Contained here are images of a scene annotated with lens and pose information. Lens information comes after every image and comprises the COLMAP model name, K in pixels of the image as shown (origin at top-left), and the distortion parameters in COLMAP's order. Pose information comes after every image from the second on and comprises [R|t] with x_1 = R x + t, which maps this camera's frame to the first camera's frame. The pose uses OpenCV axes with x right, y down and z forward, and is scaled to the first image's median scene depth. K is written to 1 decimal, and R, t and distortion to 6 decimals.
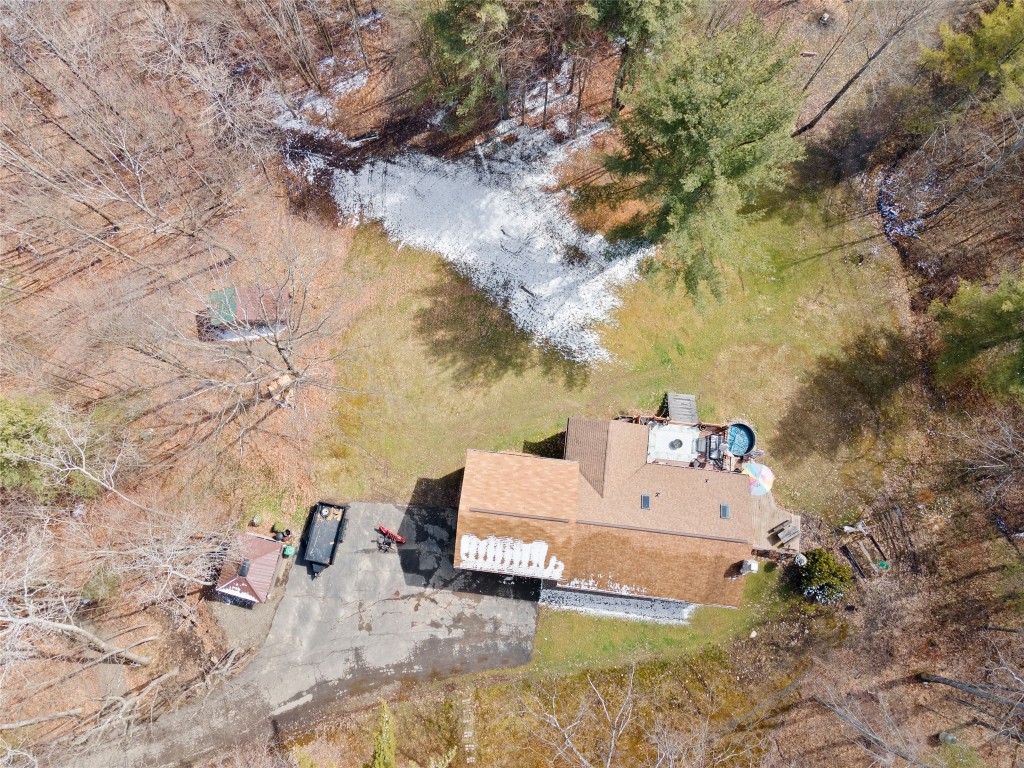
lens RADIAL K [[724.2, 0, 511.2], [0, 724.2, 387.7], [0, 0, 1]] dist [0.030587, 0.010098]
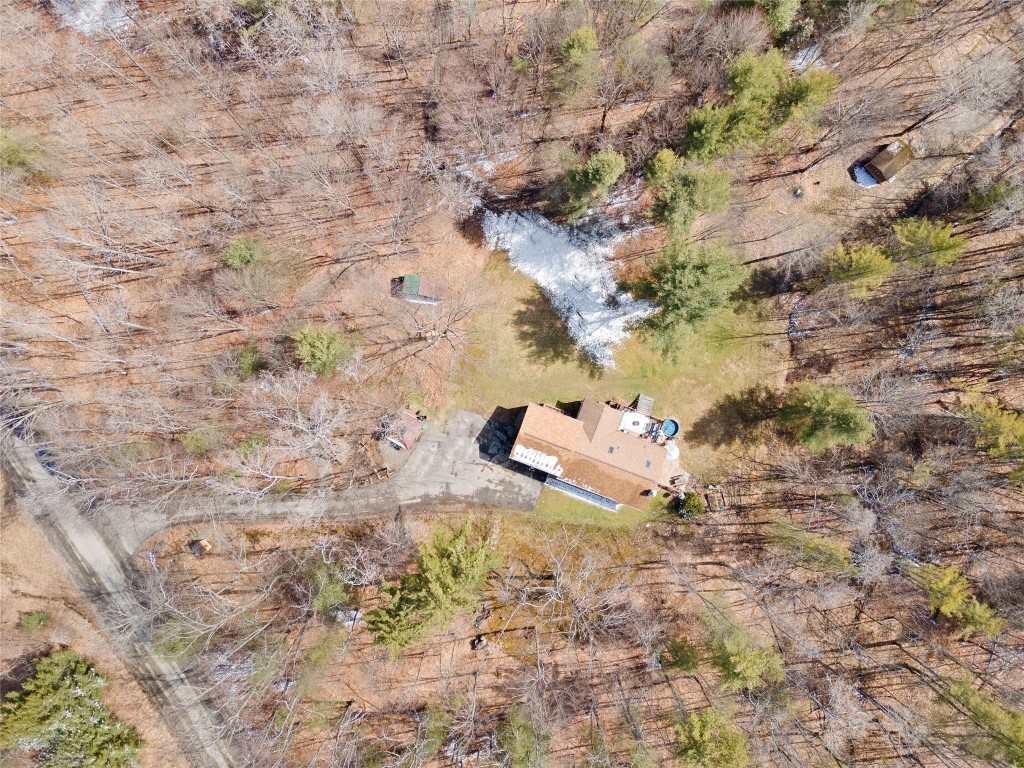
lens RADIAL K [[724.2, 0, 513.6], [0, 724.2, 382.5], [0, 0, 1]] dist [0.030587, 0.010098]
pose [[0.970305, 0.241725, 0.008790, -0.120312], [-0.239406, 0.954542, 0.177579, -0.273378], [0.034535, -0.174410, 0.984067, -0.821906]]
